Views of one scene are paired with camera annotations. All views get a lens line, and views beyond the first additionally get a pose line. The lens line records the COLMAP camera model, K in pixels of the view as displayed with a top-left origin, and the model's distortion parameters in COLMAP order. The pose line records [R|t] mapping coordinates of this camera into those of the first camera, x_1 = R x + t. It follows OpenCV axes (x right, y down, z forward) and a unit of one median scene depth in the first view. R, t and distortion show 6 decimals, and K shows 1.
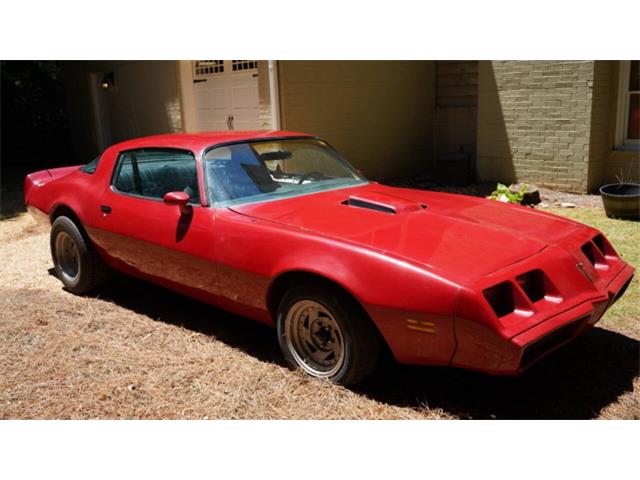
lens RADIAL K [[614.4, 0, 320.0], [0, 614.4, 240.0], [0, 0, 1]] dist [0.005910, 0.009999]
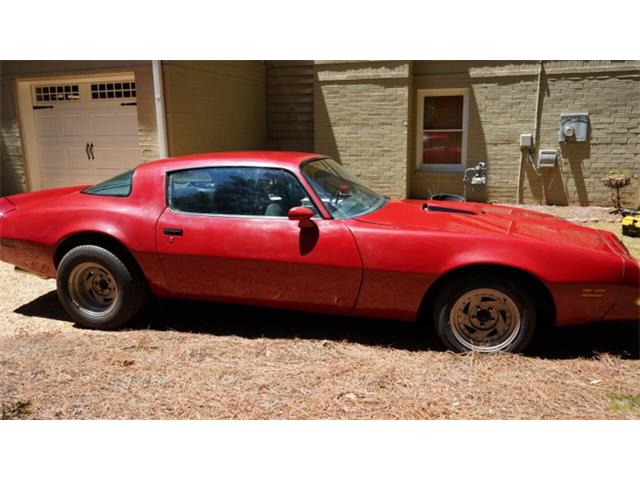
lens RADIAL K [[510.9, 0, 320.0], [0, 510.9, 240.0], [0, 0, 1]] dist [-0.007787, 0.000934]
pose [[0.865244, -0.076974, 0.495406, -0.304221], [0.090367, 0.995904, -0.003089, -0.008162], [-0.493139, 0.047441, 0.868656, 0.115136]]
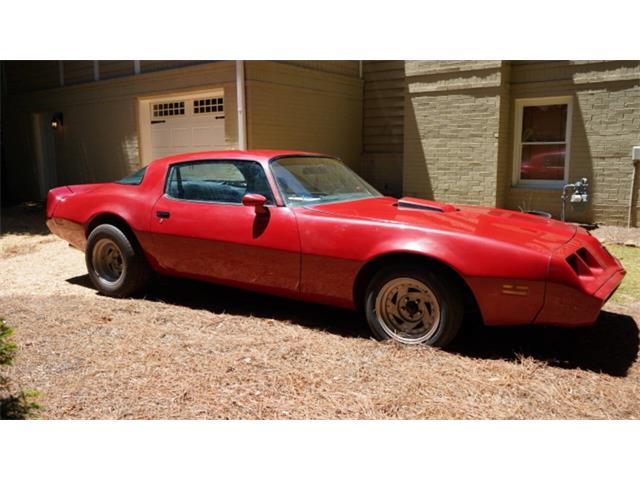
lens RADIAL K [[539.4, 0, 320.0], [0, 539.4, 240.0], [0, 0, 1]] dist [-0.003462, 0.005576]
pose [[0.976144, 0.000361, 0.217125, -0.159035], [0.015820, 0.997222, -0.072781, 0.038885], [-0.216548, 0.074480, 0.973427, 0.005029]]
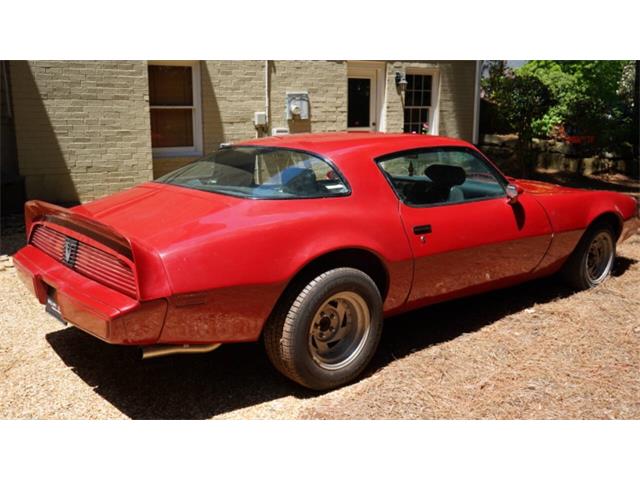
lens RADIAL K [[627.9, 0, 320.0], [0, 627.9, 240.0], [0, 0, 1]] dist [0.007442, 0.007716]
pose [[0.127926, -0.170383, 0.977039, -0.642378], [0.213301, 0.966806, 0.140670, -0.099227], [-0.968575, 0.190408, 0.160023, 0.561487]]
